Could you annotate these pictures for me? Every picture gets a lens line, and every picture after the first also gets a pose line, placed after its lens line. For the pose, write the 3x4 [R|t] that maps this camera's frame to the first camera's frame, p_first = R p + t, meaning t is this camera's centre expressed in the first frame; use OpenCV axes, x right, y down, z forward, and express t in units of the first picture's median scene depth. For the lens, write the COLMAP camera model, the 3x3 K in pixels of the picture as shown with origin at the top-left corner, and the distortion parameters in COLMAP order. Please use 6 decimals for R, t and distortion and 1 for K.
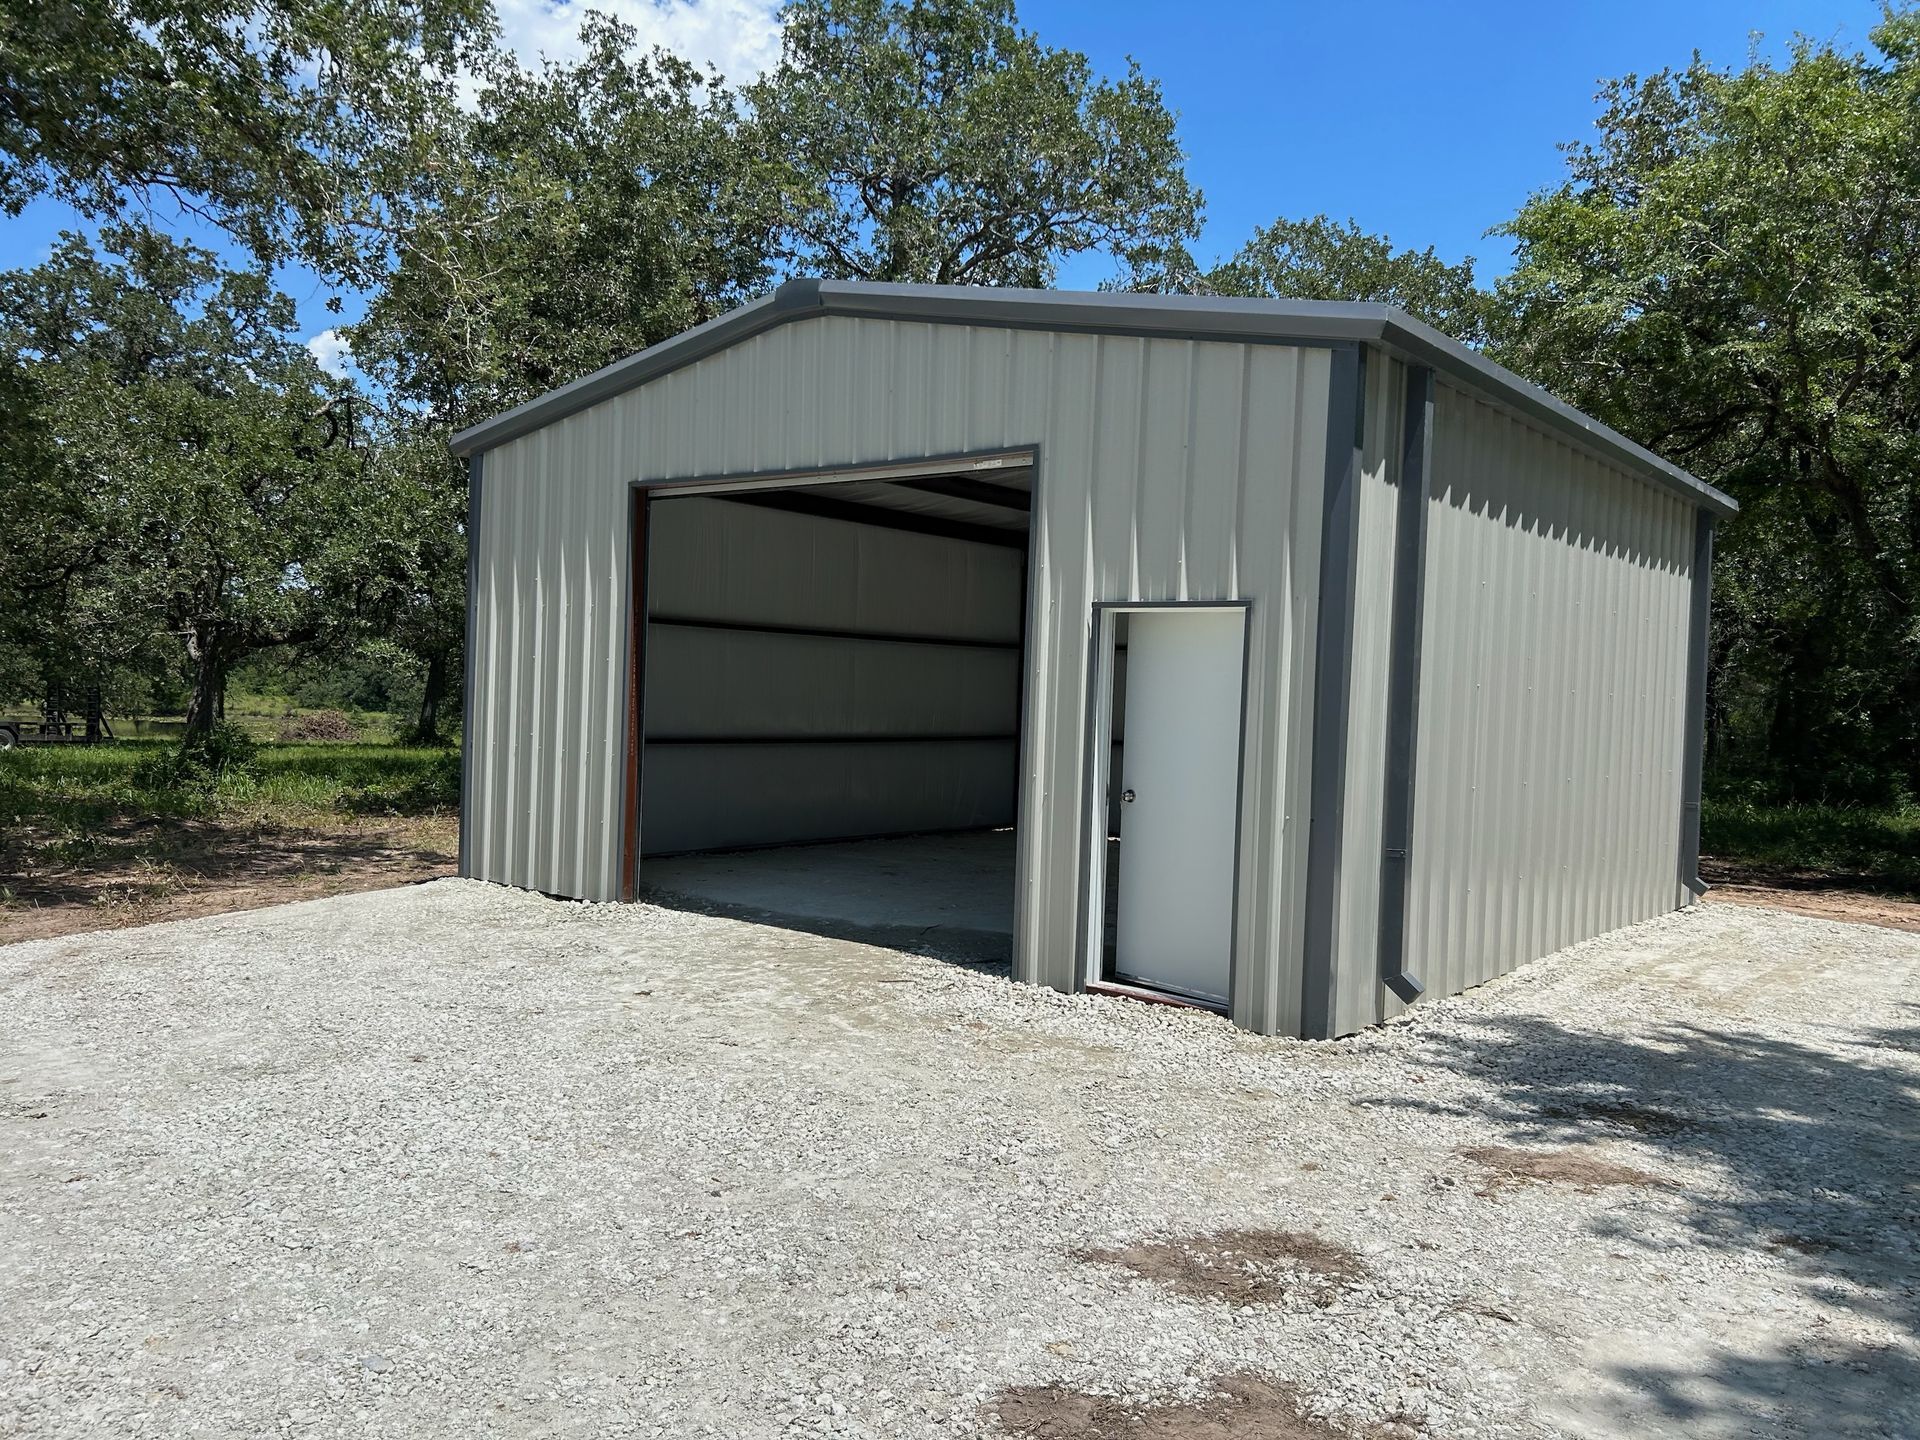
lens RADIAL K [[1430.8, 0, 960.0], [0, 1430.8, 720.0], [0, 0, 1]] dist [0.114796, -0.204353]
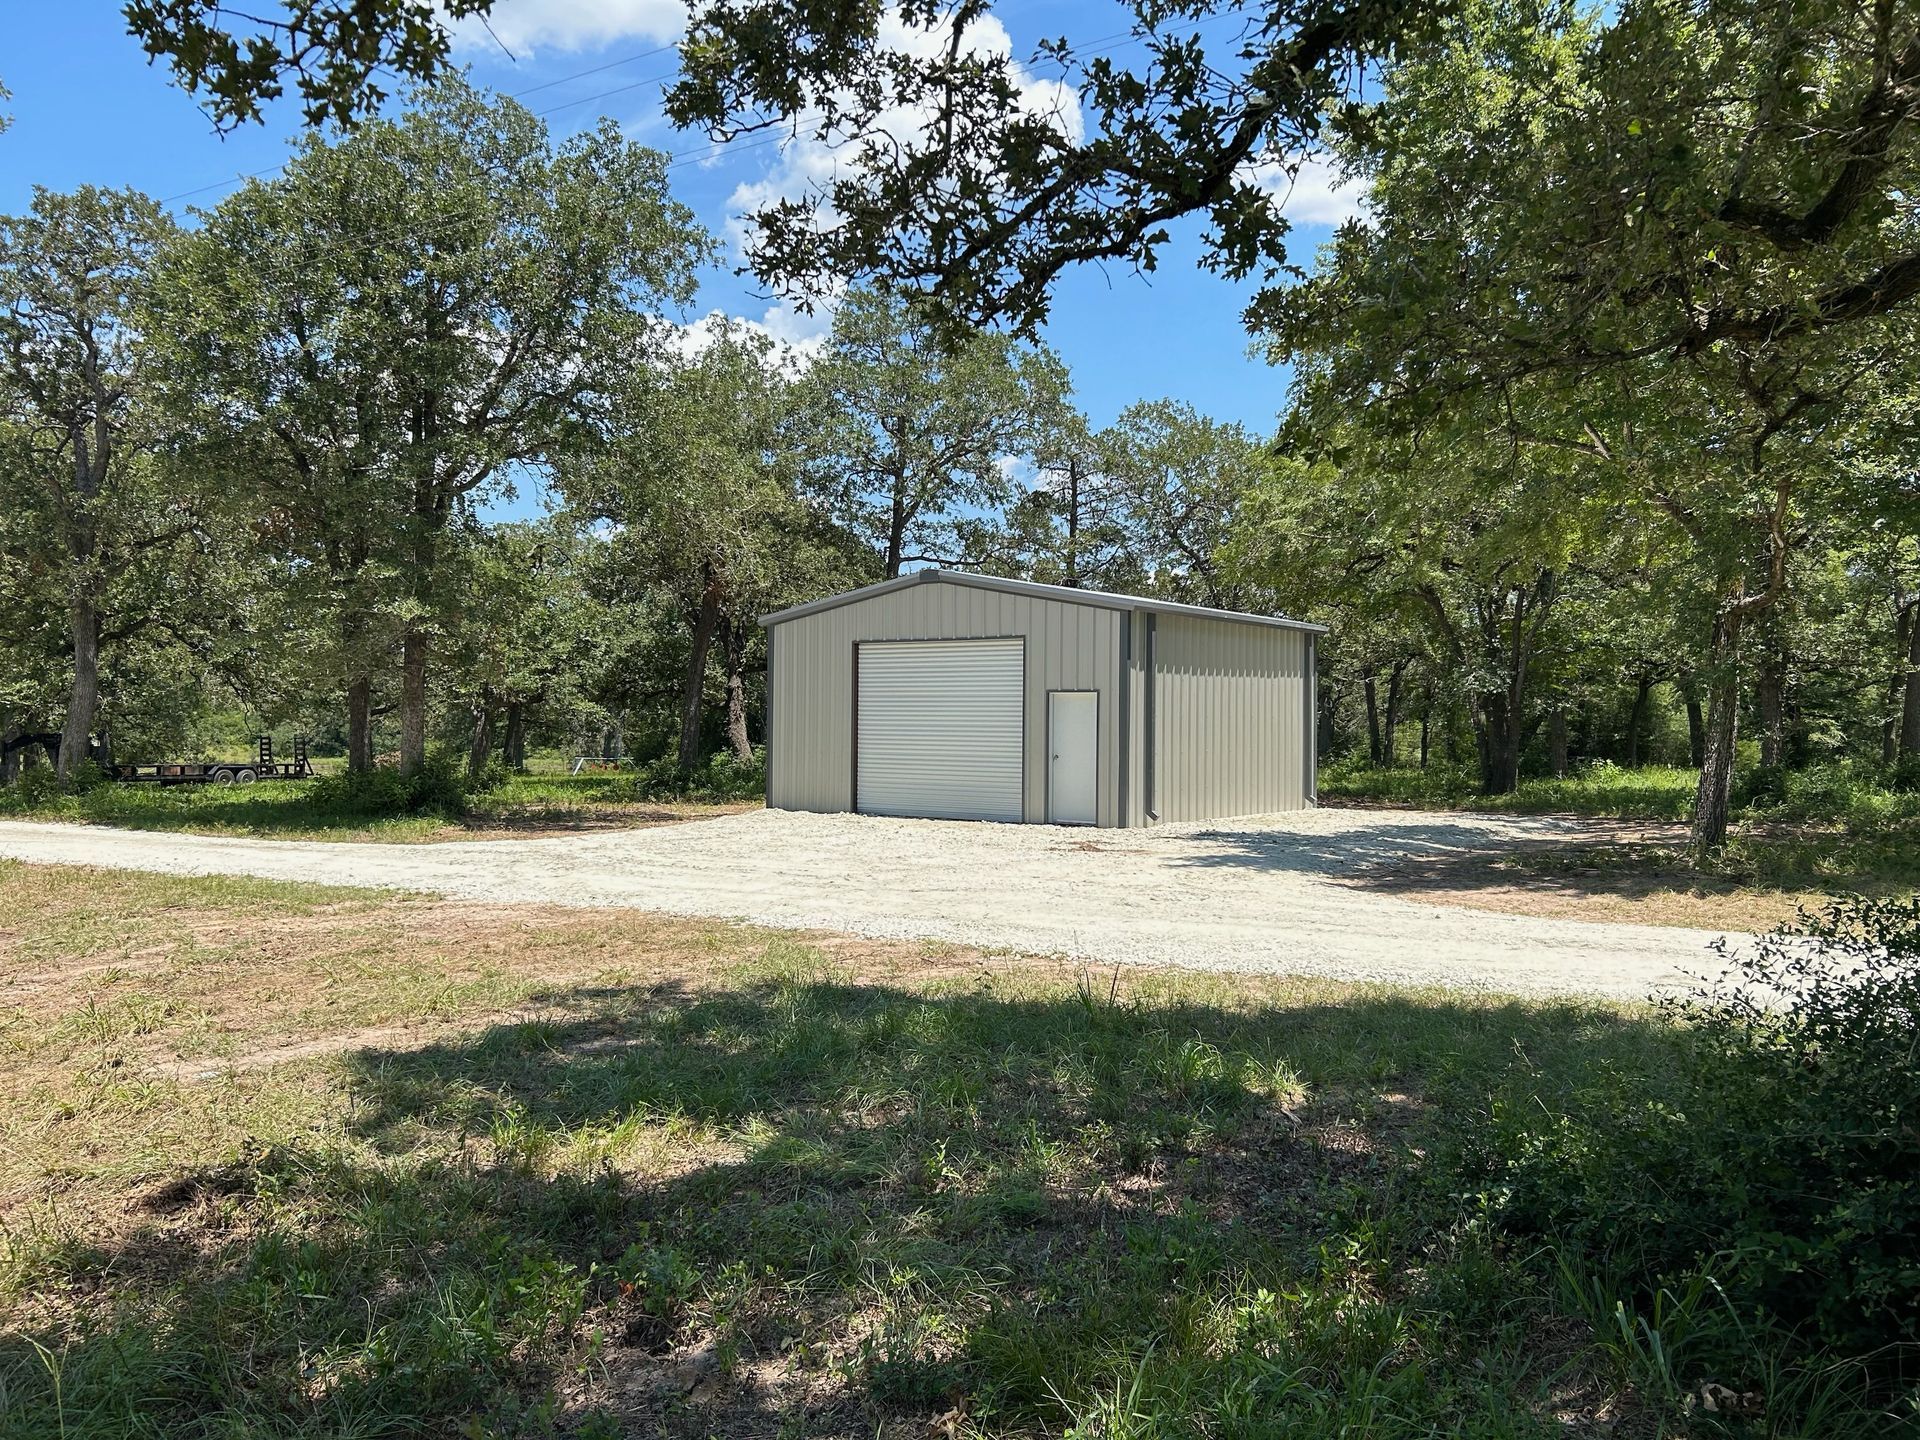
lens RADIAL K [[1430.8, 0, 960.0], [0, 1430.8, 720.0], [0, 0, 1]] dist [0.114796, -0.204353]
pose [[0.997608, -0.025327, 0.064318, -0.243322], [0.026498, 0.999497, -0.017426, 0.008893], [-0.063844, 0.019088, 0.997777, -1.628336]]
